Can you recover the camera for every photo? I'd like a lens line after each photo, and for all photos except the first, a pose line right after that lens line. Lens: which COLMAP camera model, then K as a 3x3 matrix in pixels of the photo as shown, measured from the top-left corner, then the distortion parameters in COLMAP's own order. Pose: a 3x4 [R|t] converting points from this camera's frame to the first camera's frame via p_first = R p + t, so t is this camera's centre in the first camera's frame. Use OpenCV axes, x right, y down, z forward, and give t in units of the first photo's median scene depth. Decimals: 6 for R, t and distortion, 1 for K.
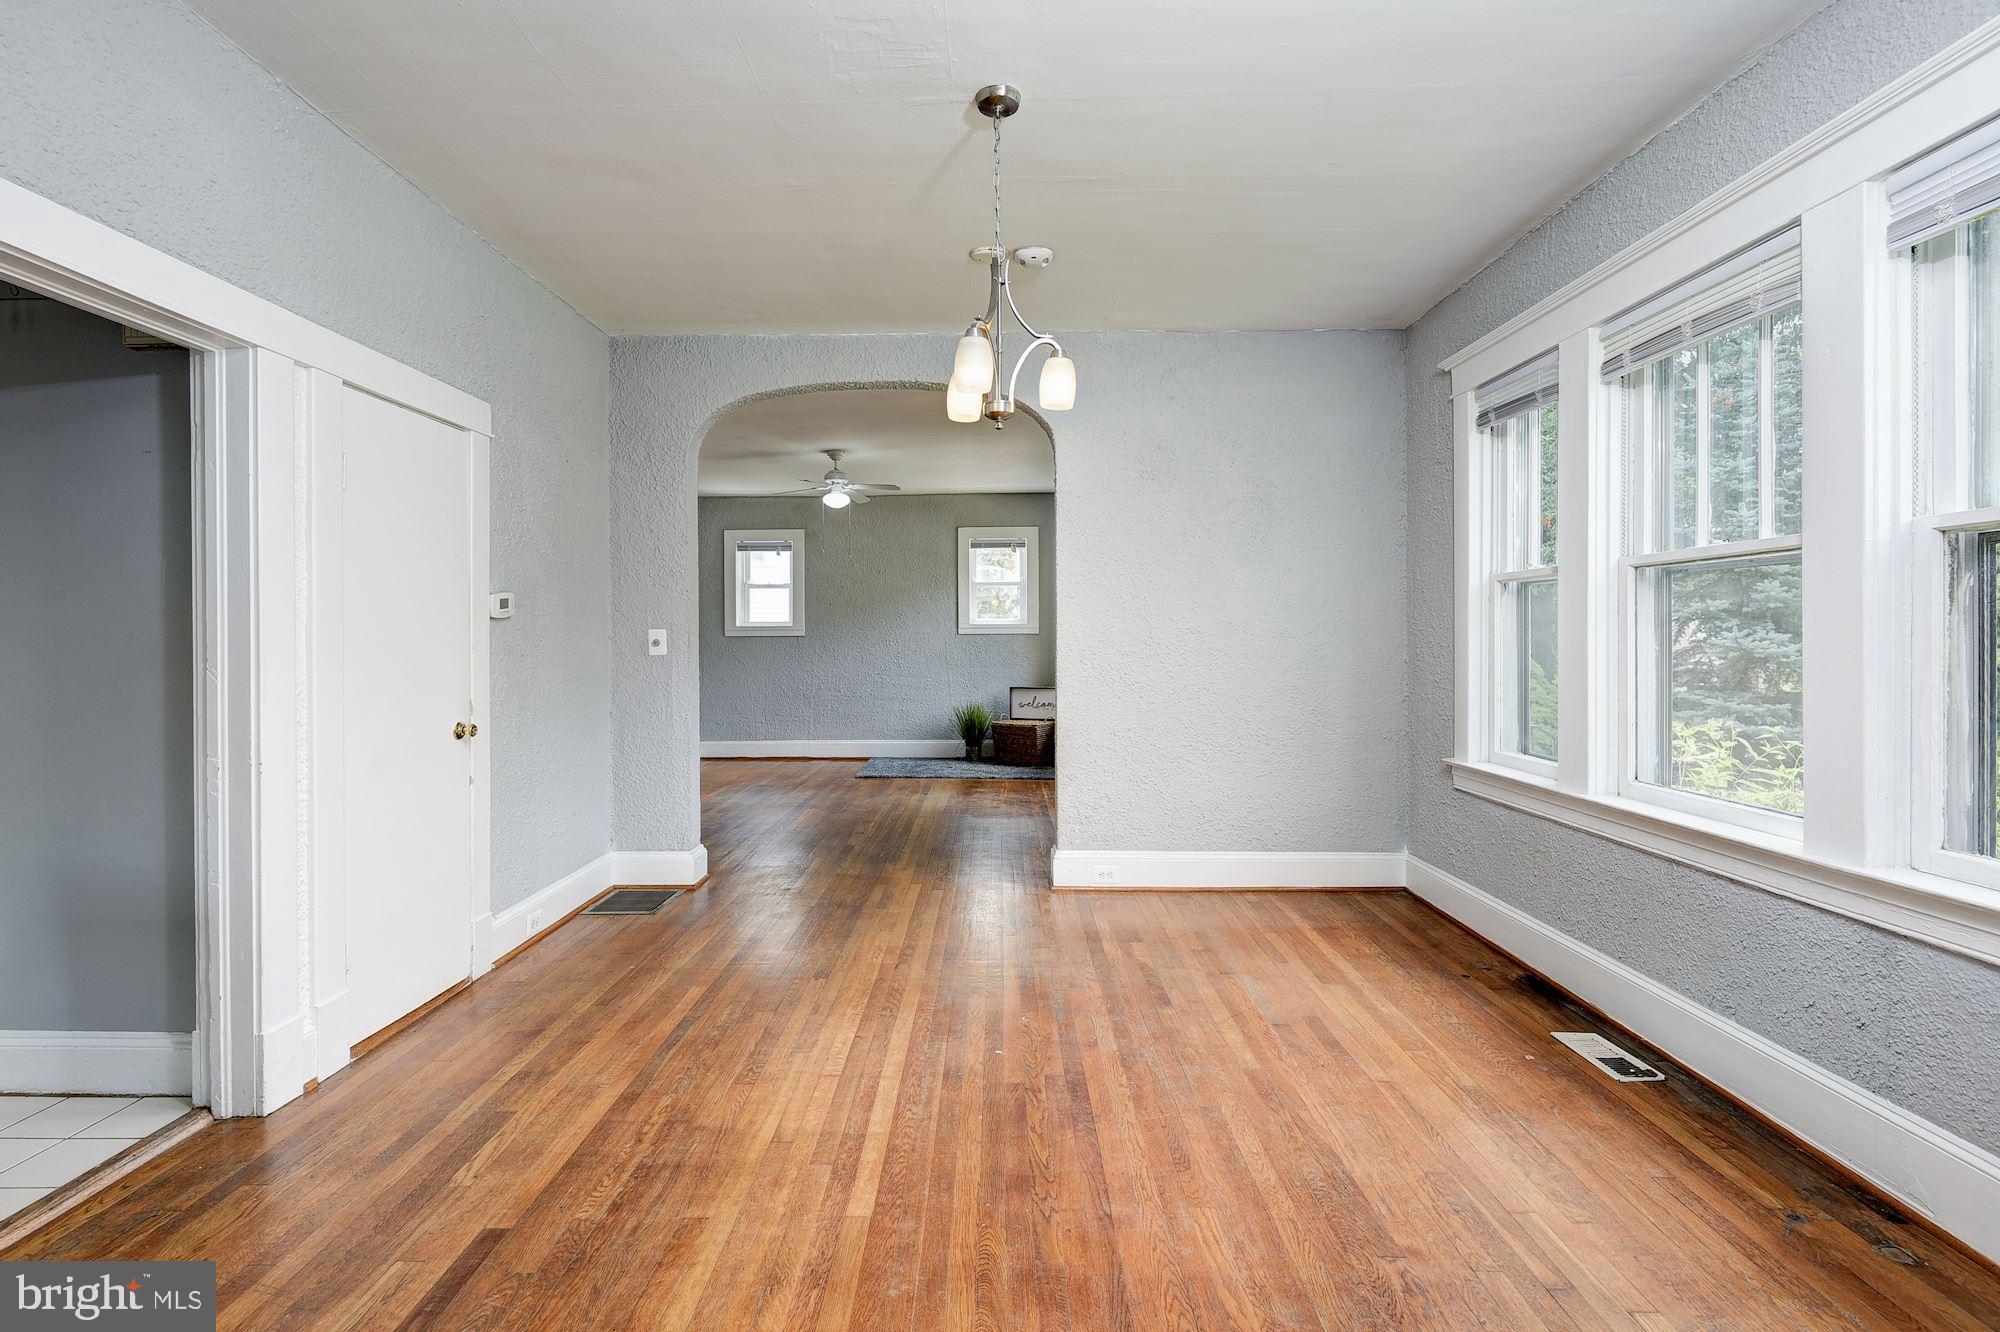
lens RADIAL K [[903.5, 0, 991.5], [0, 903.5, 658.7], [0, 0, 1]] dist [0.002781, -0.000079]
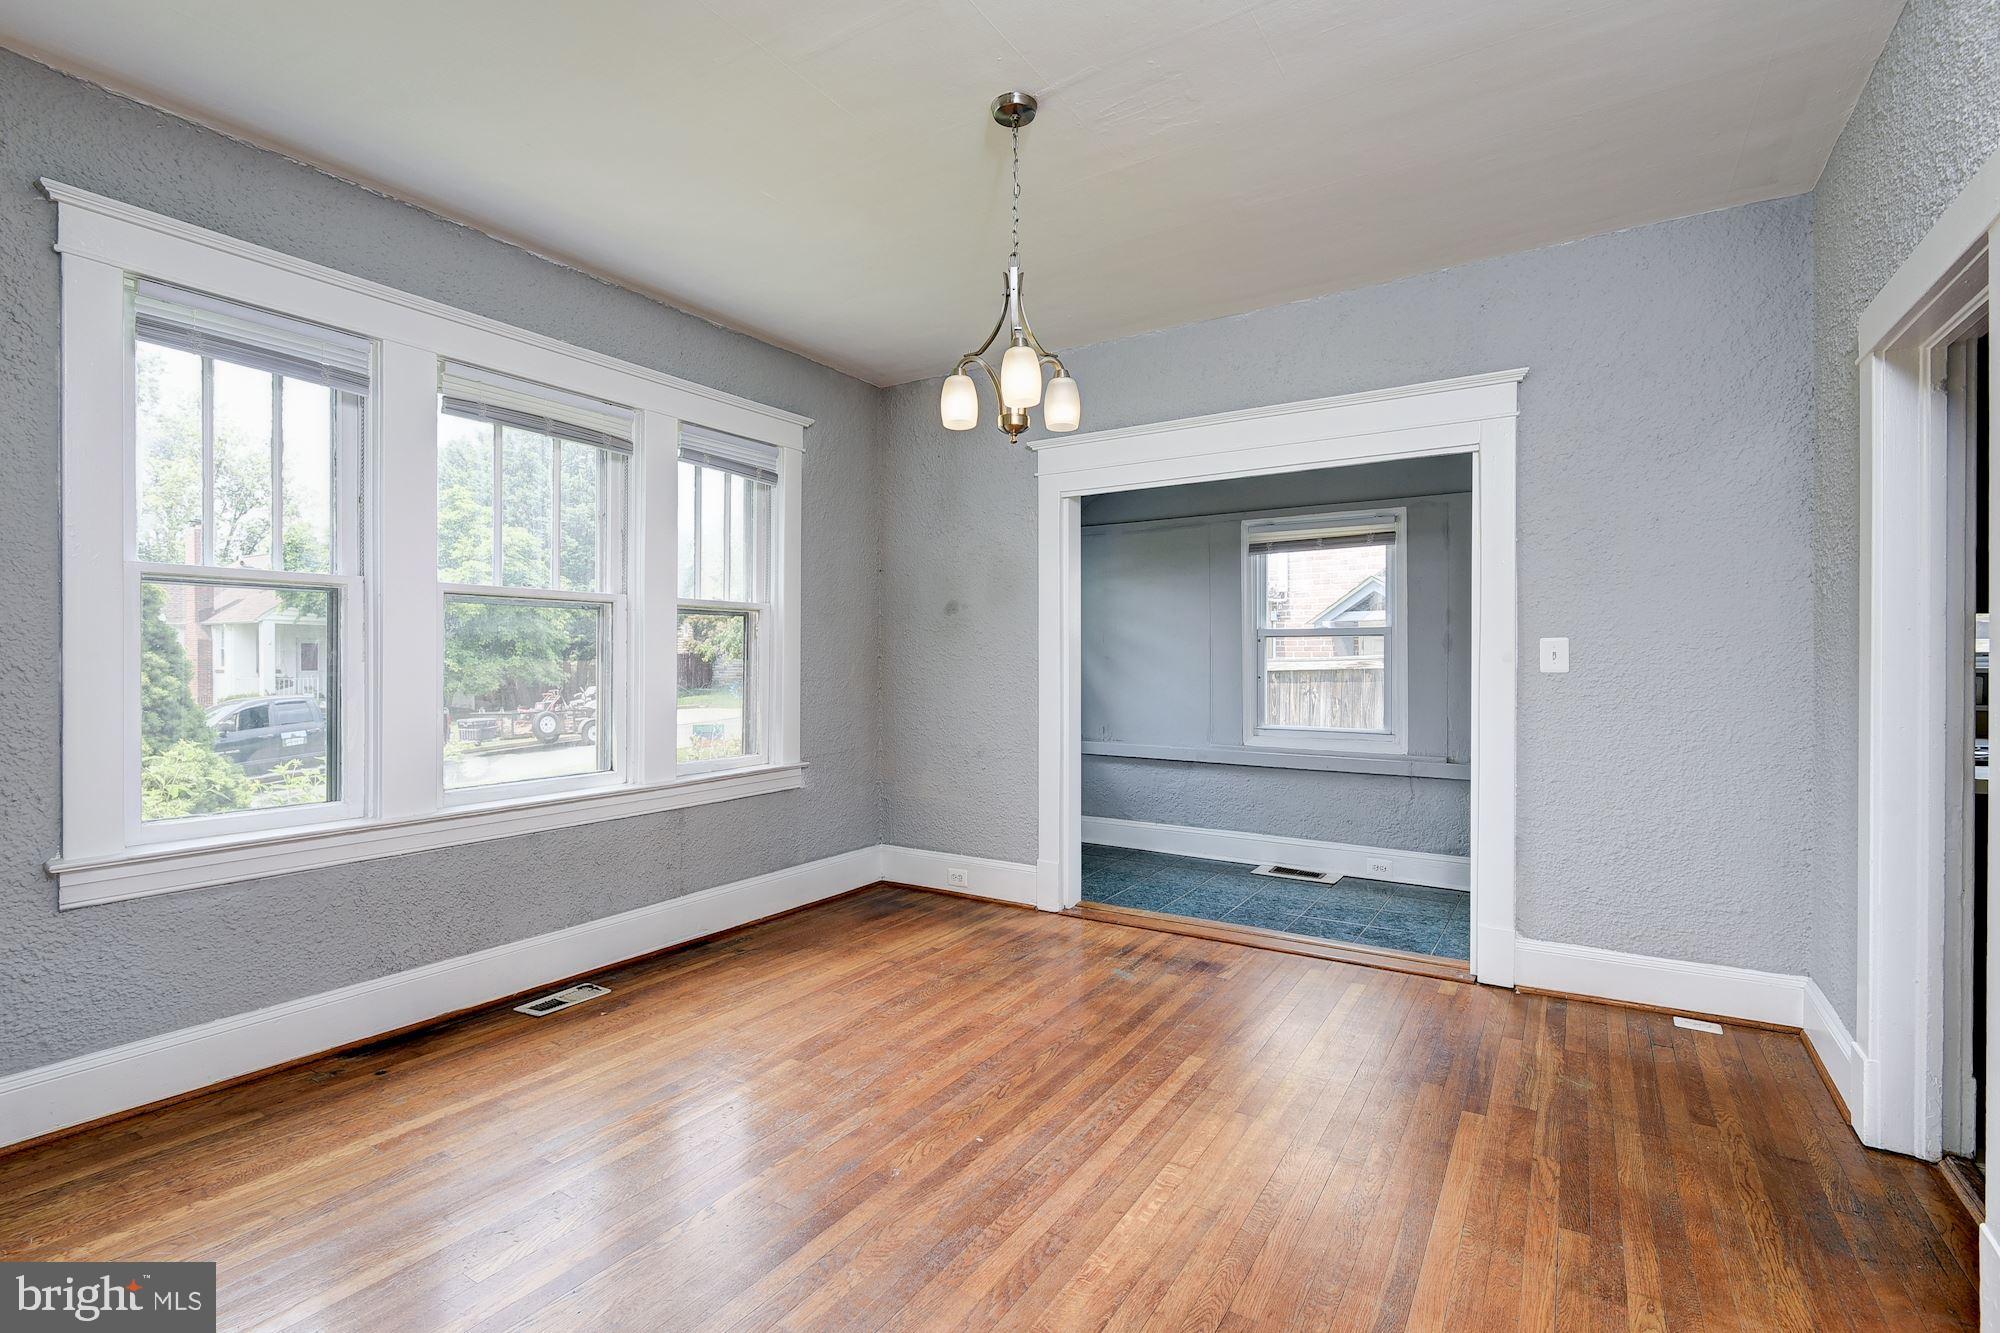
lens RADIAL K [[903.5, 0, 991.5], [0, 903.5, 659.2], [0, 0, 1]] dist [0.002781, -0.000079]
pose [[-0.842698, 0.000900, 0.538386, -0.517790], [0.012386, 0.999766, 0.017714, -0.038186], [-0.538244, 0.021596, -0.842512, 1.910799]]
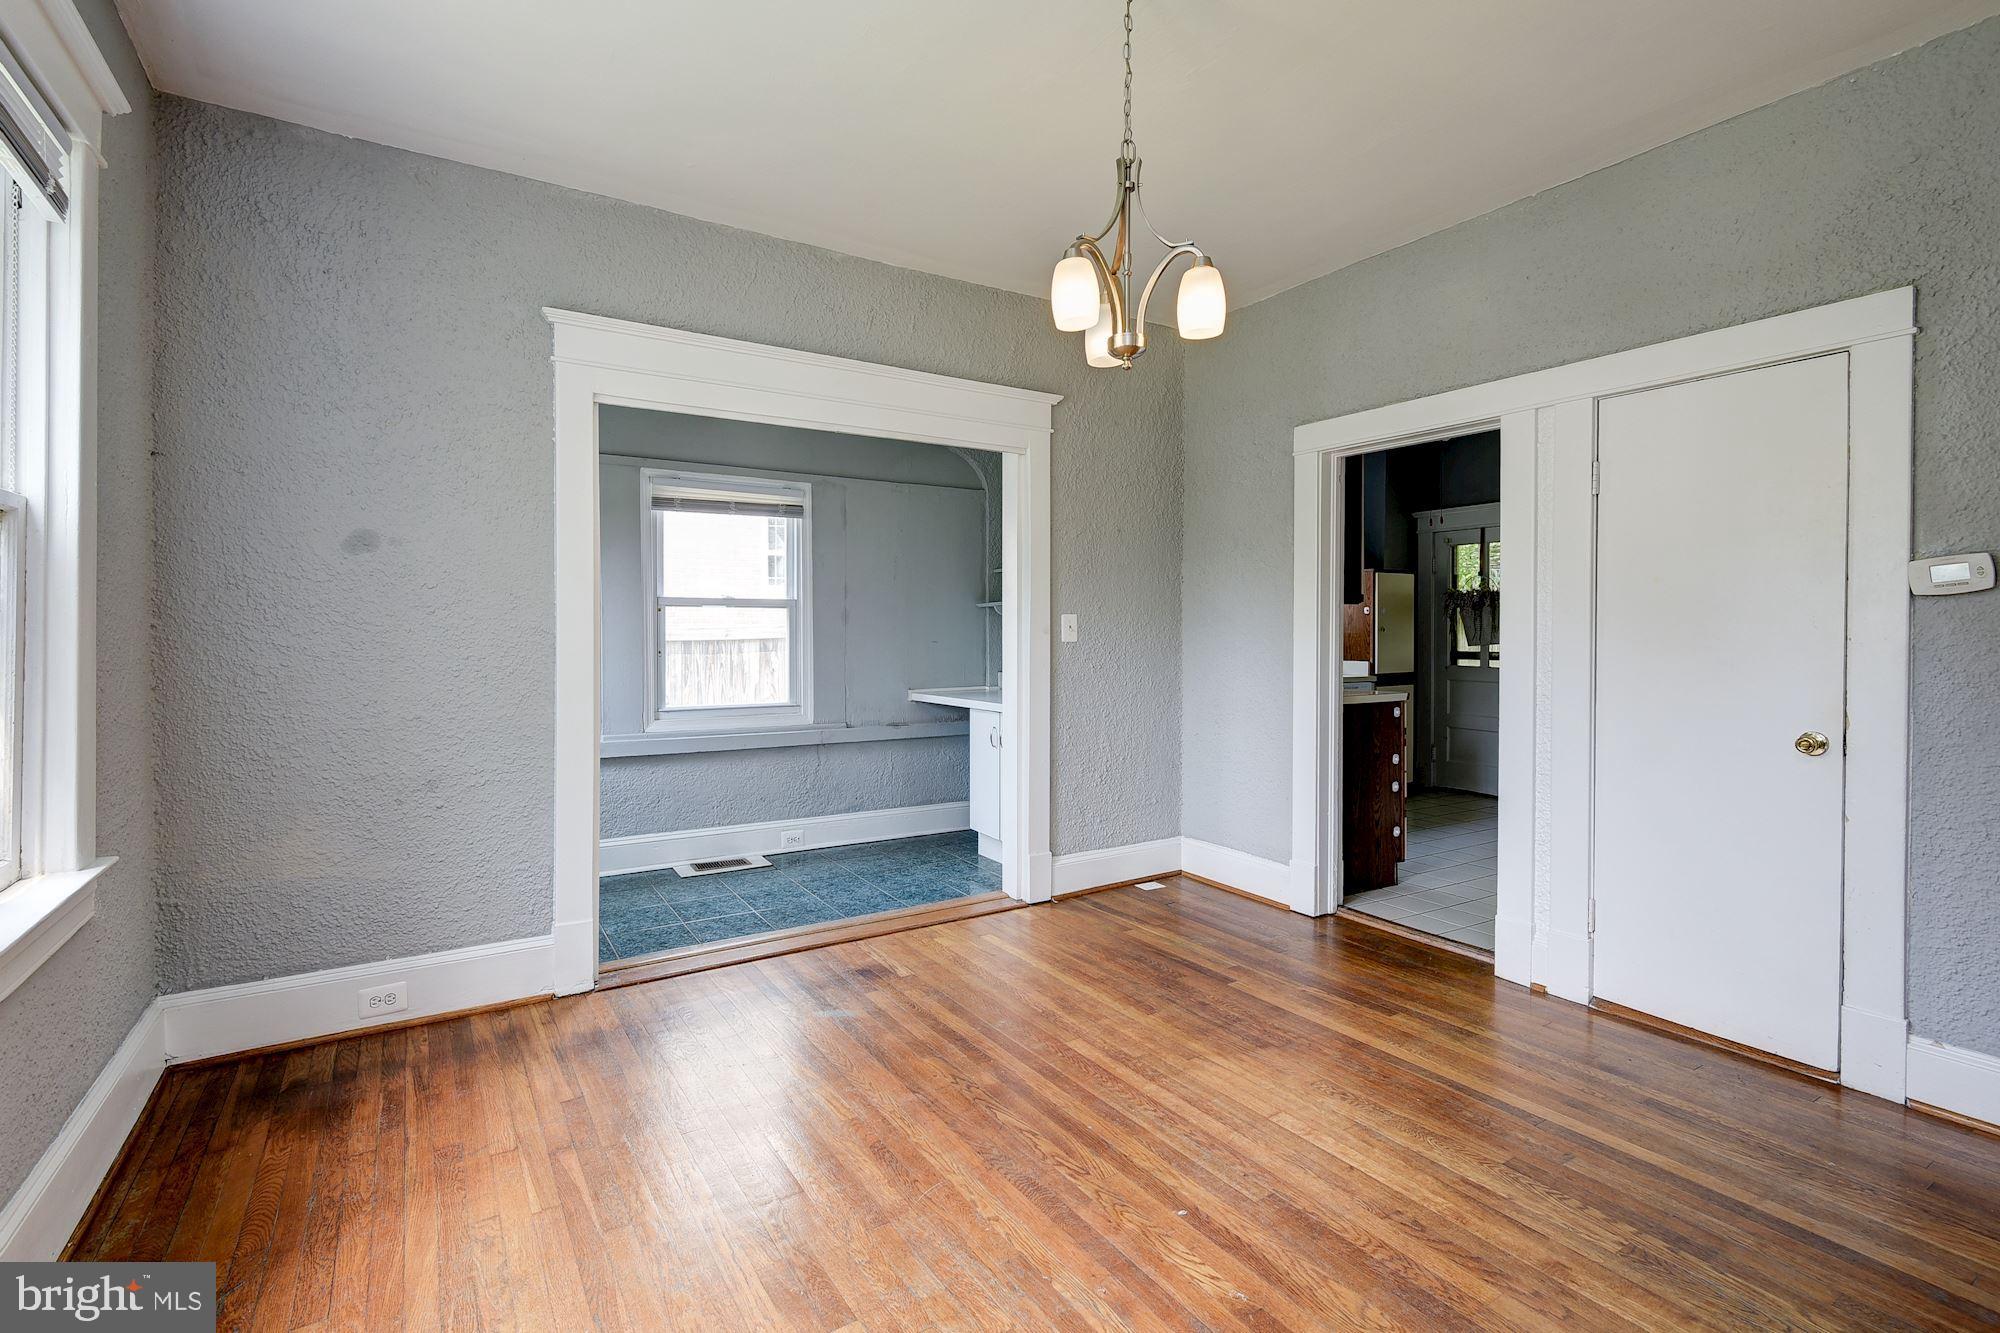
lens RADIAL K [[915.9, 0, 968.0], [0, 915.9, 636.0], [0, 0, 1]] dist [0.008718, -0.000383]
pose [[-0.850928, 0.002575, -0.525277, 0.587388], [-0.010628, 0.999699, 0.022117, -0.030592], [0.525175, 0.024402, -0.850644, 1.692843]]
